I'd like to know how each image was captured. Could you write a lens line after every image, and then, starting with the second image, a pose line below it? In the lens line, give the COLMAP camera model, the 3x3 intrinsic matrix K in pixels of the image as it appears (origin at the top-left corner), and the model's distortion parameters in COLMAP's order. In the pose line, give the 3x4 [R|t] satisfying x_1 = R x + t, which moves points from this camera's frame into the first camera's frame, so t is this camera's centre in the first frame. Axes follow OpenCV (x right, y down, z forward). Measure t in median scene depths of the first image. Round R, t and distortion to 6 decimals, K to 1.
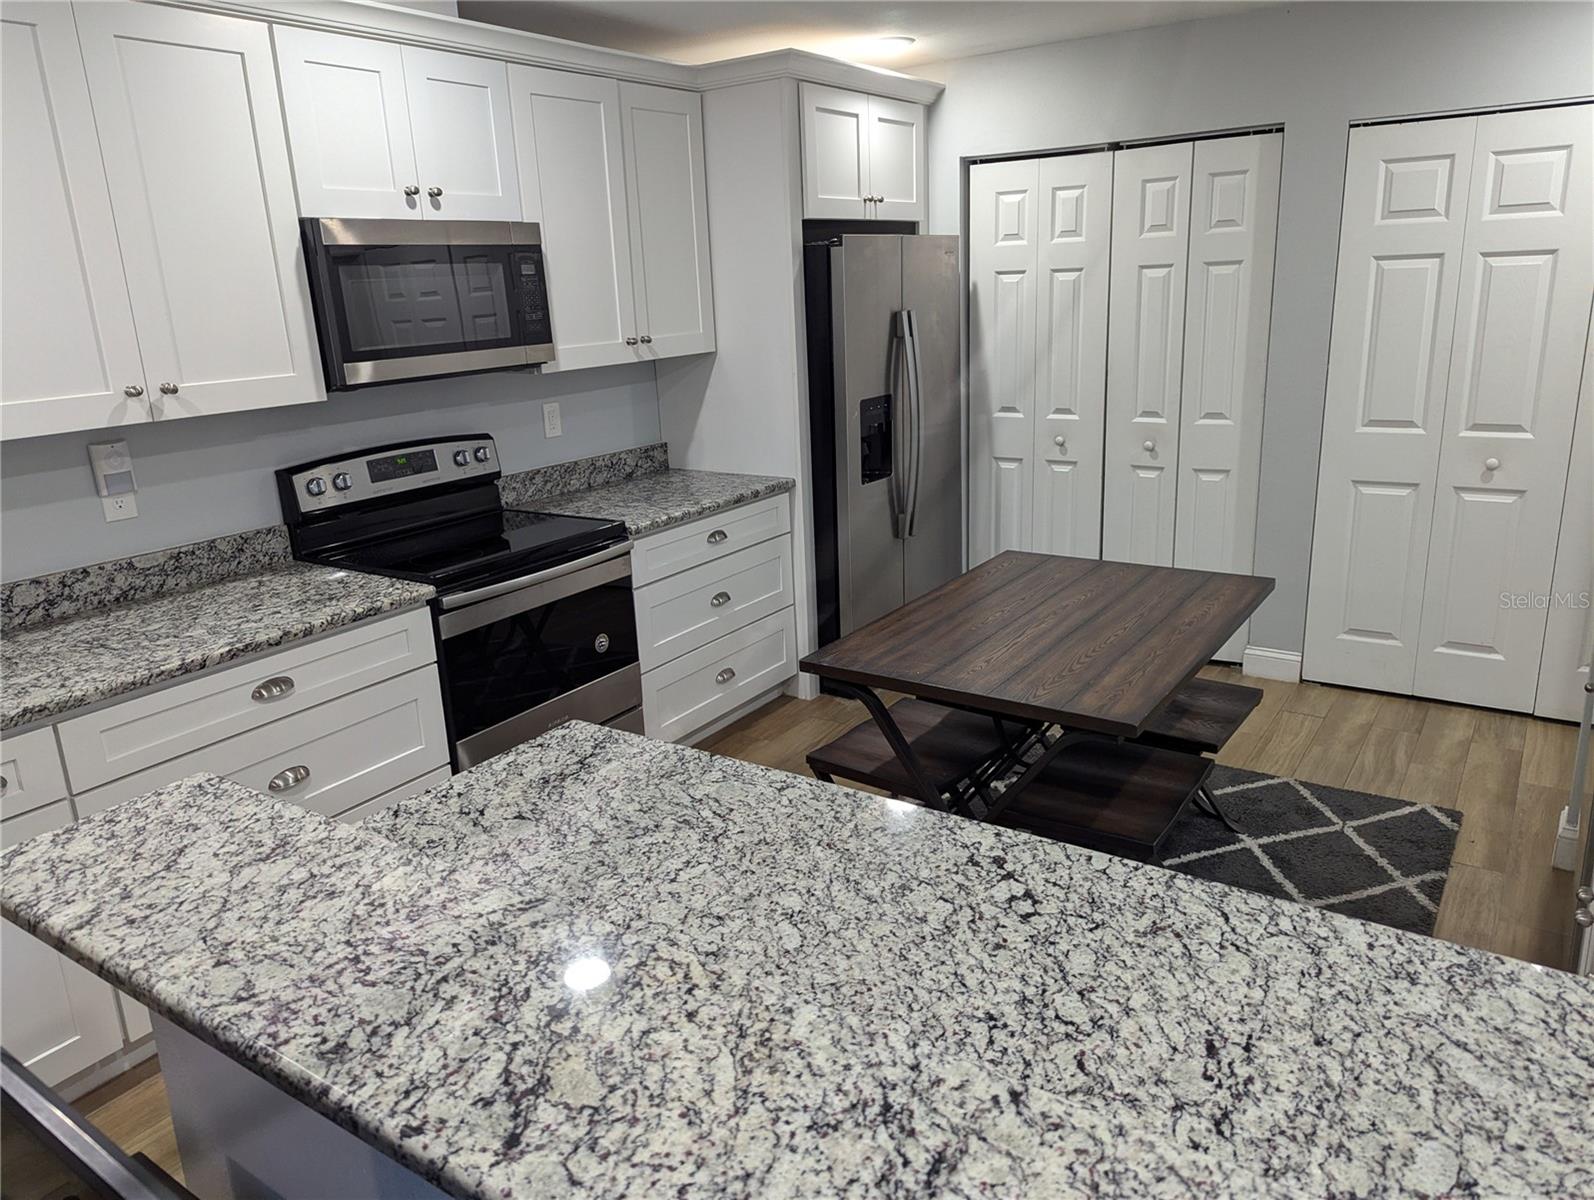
lens RADIAL K [[1110.7, 0, 766.8], [0, 1110.7, 590.7], [0, 0, 1]] dist [0.069839, -0.063939]
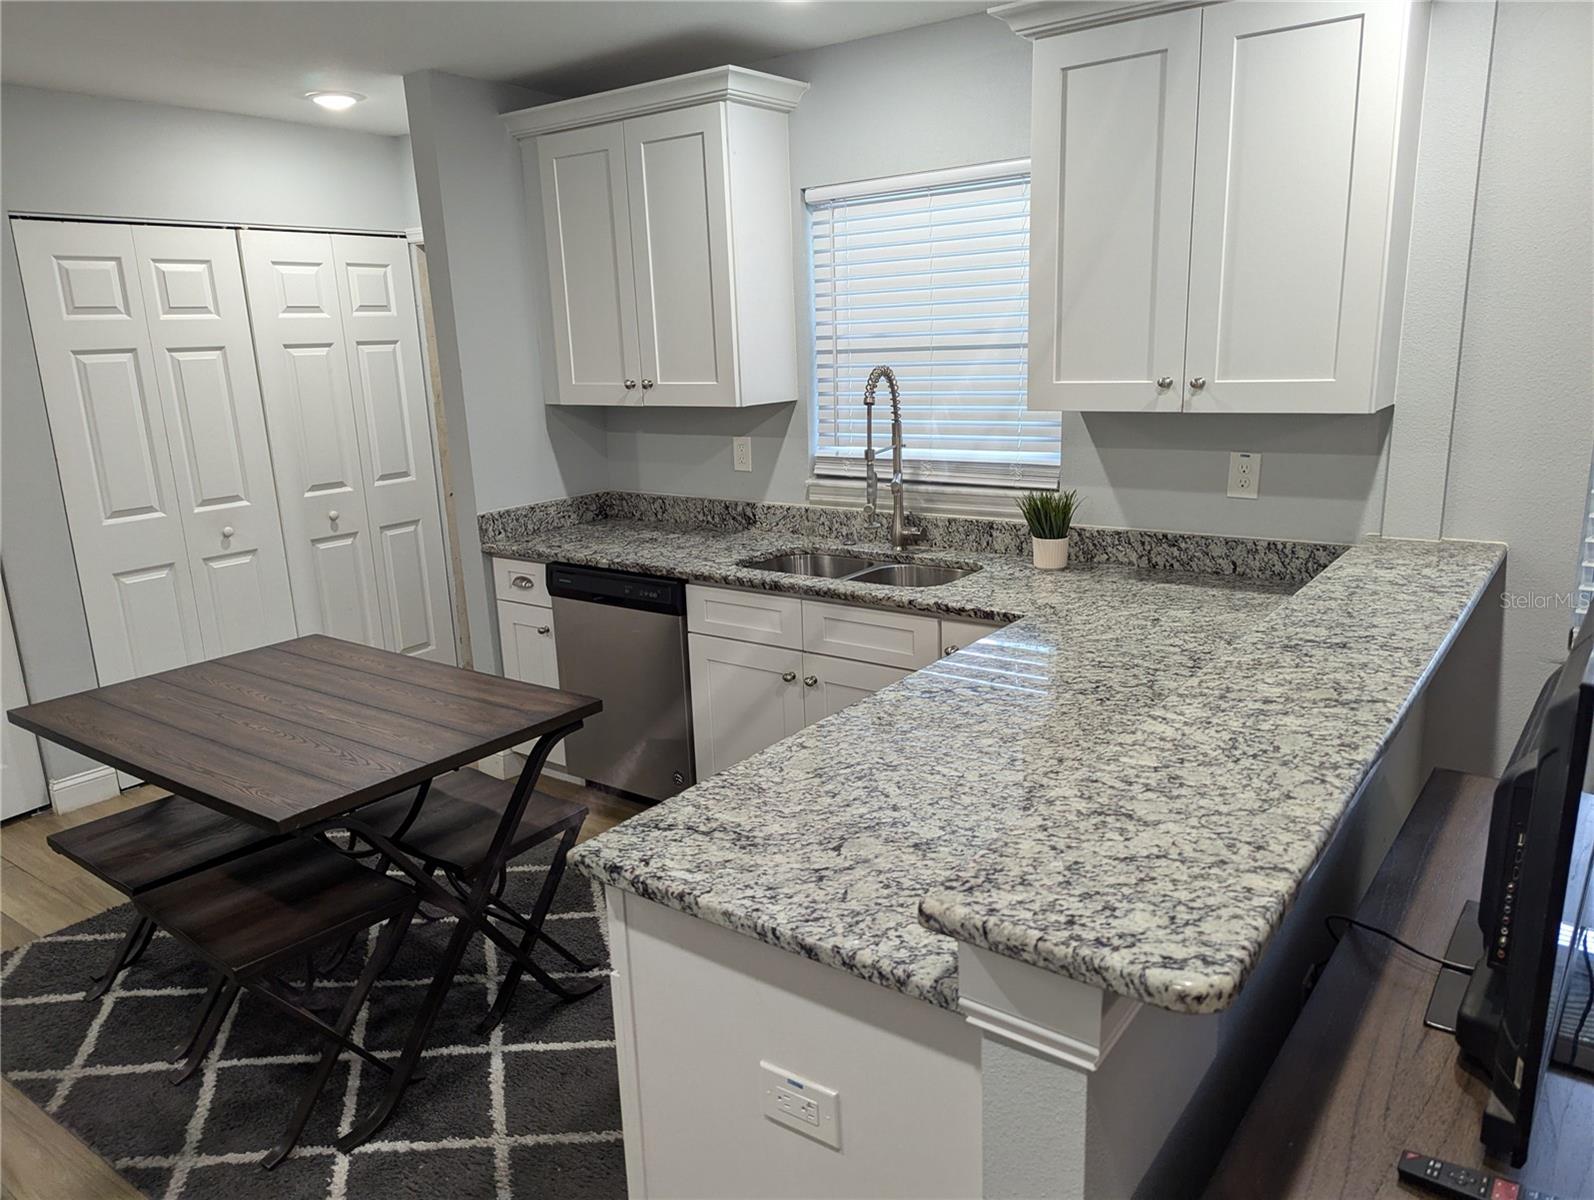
lens RADIAL K [[1118.3, 0, 792.1], [0, 1118.3, 614.1], [0, 0, 1]] dist [0.067249, -0.069727]
pose [[0.036475, -0.205307, 0.978018, -0.534998], [0.306675, 0.933746, 0.184576, -0.081361], [-0.951115, 0.293201, 0.097021, 0.427259]]
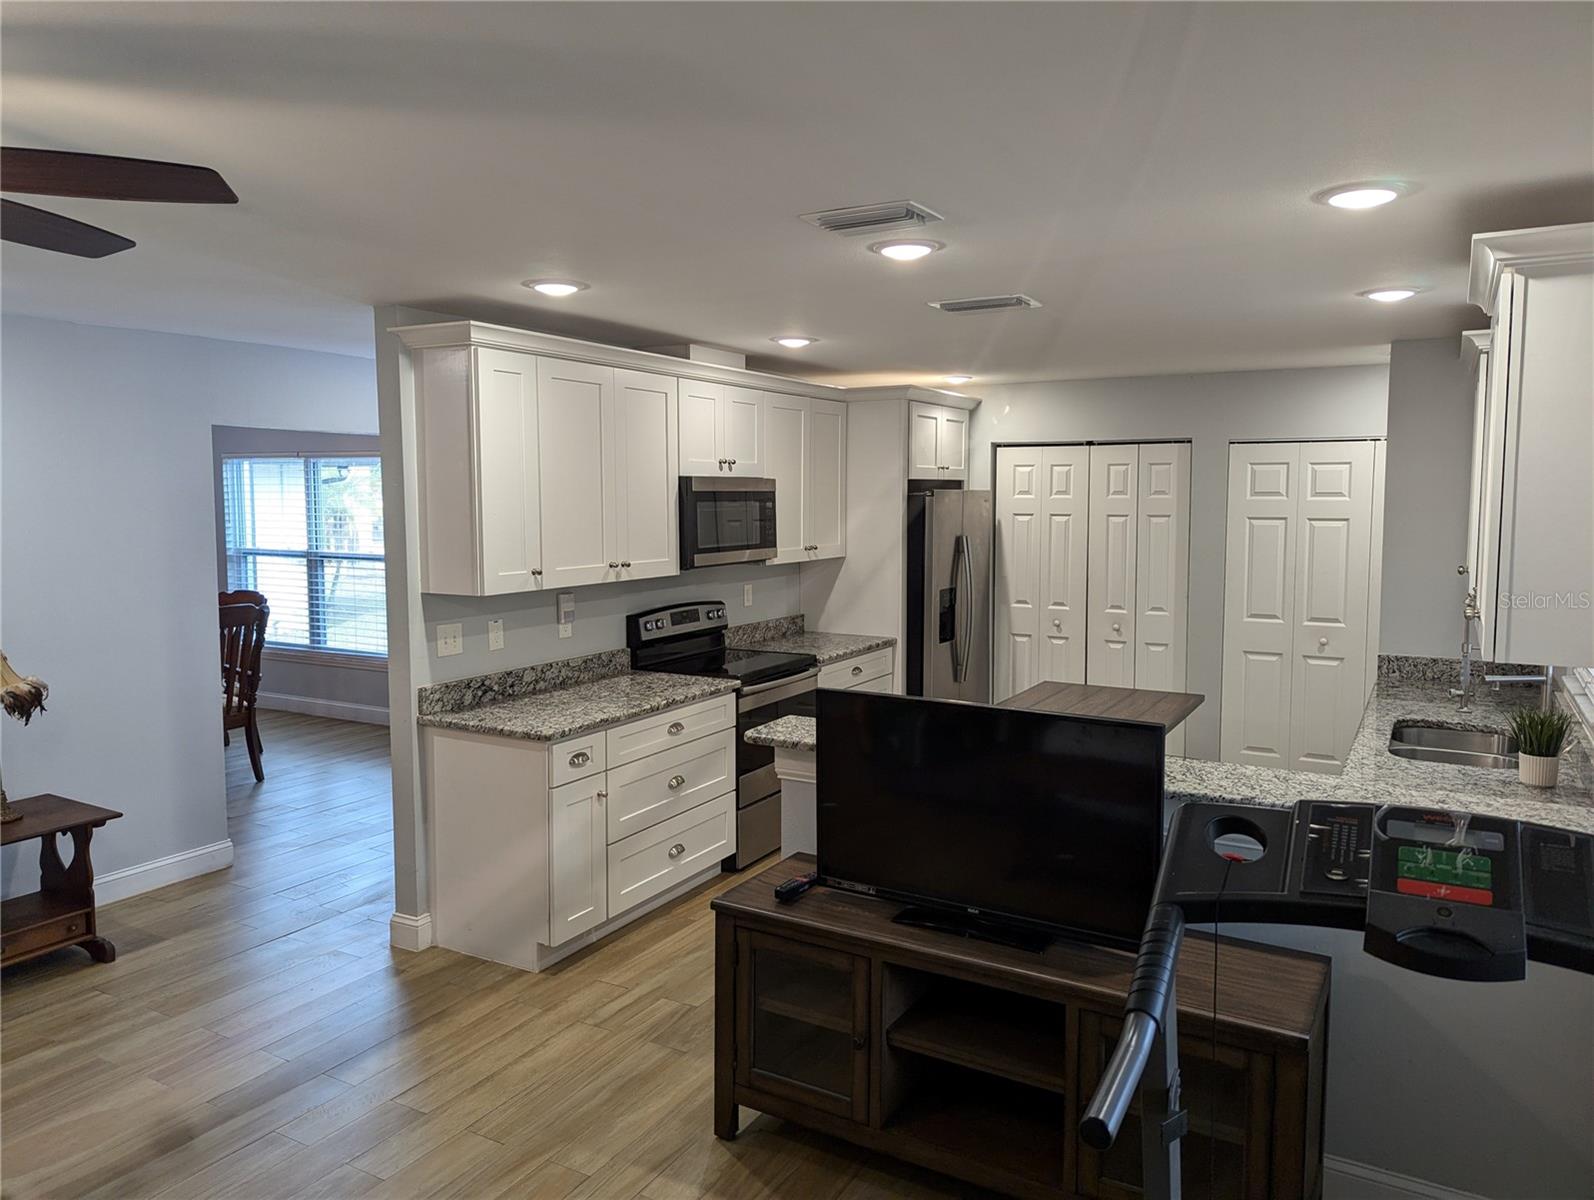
lens RADIAL K [[1088.8, 0, 797.0], [0, 1088.8, 600.0], [0, 0, 1]] dist [0.071298, -0.064345]
pose [[0.995317, 0.034720, 0.090217, -0.315987], [-0.018144, 0.983785, -0.178431, 0.149523], [-0.094949, 0.175959, 0.979808, -0.599675]]
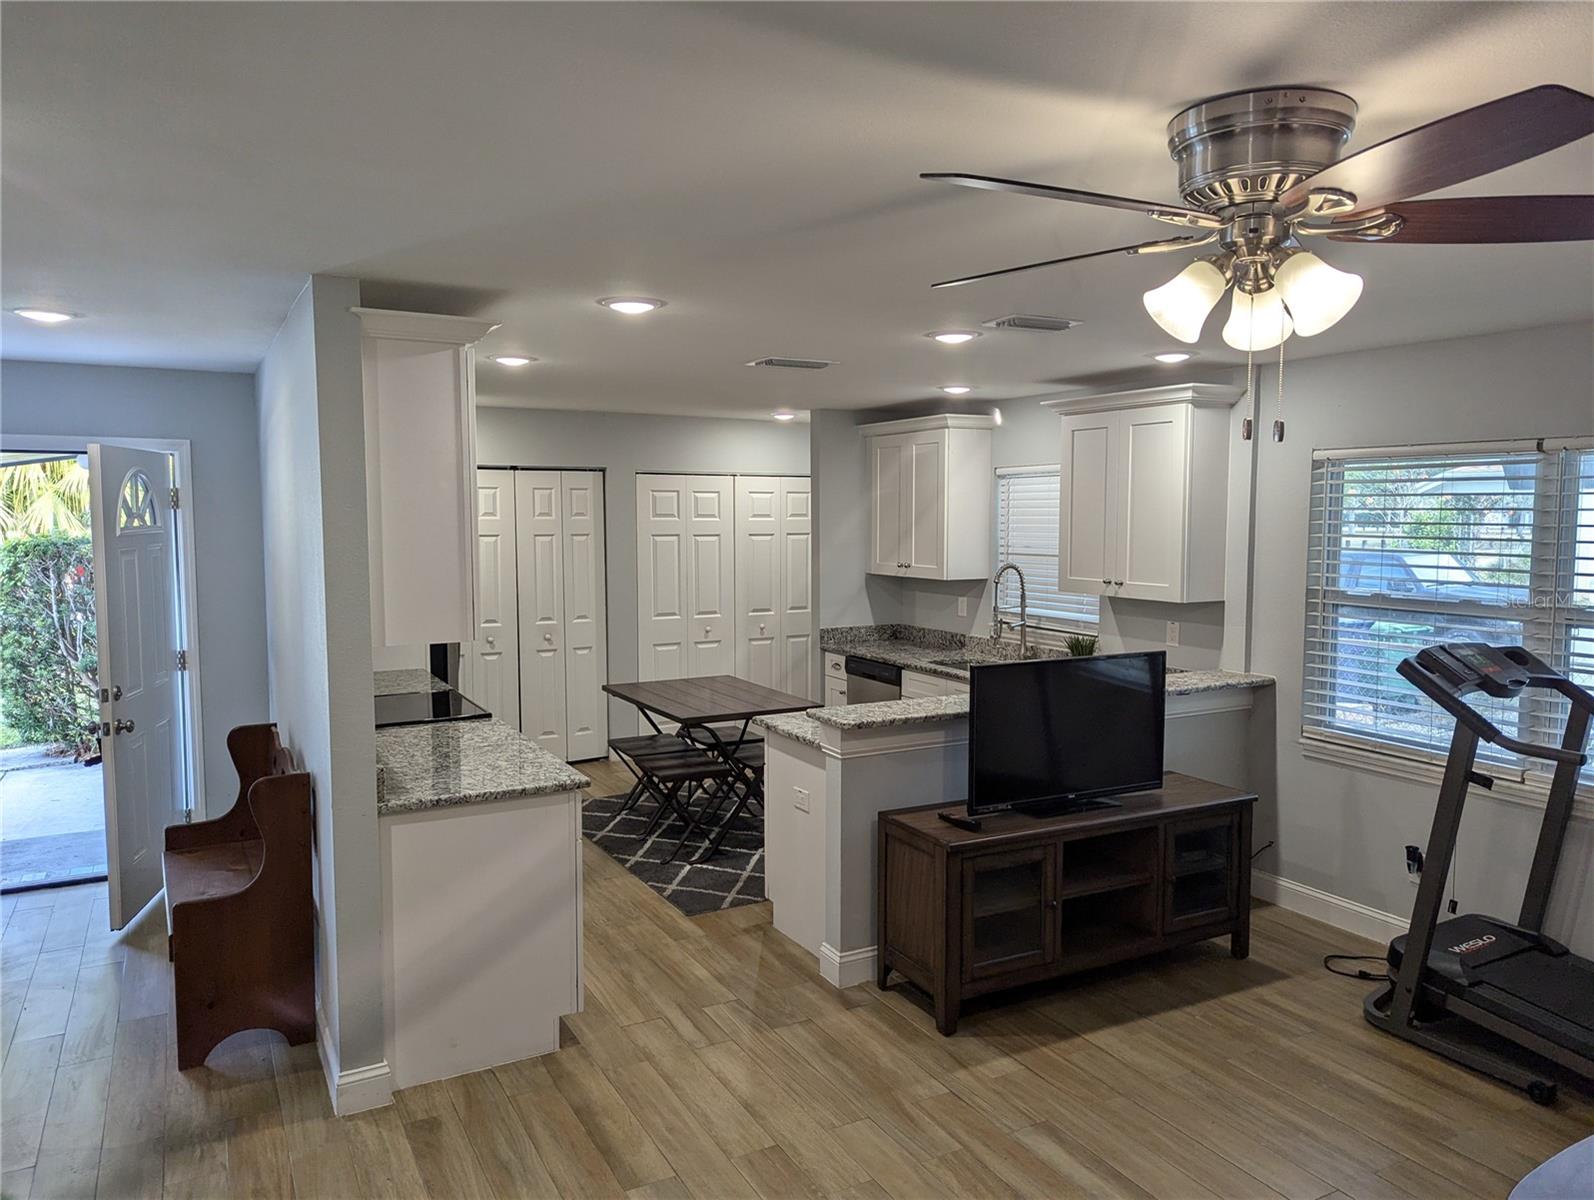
lens RADIAL K [[1118.3, 0, 792.1], [0, 1118.3, 614.1], [0, 0, 1]] dist [0.067249, -0.069727]
pose [[0.461435, -0.040589, 0.886245, -1.331505], [0.224038, 0.971907, -0.072136, 0.055163], [-0.858420, 0.231839, 0.457566, -0.132252]]
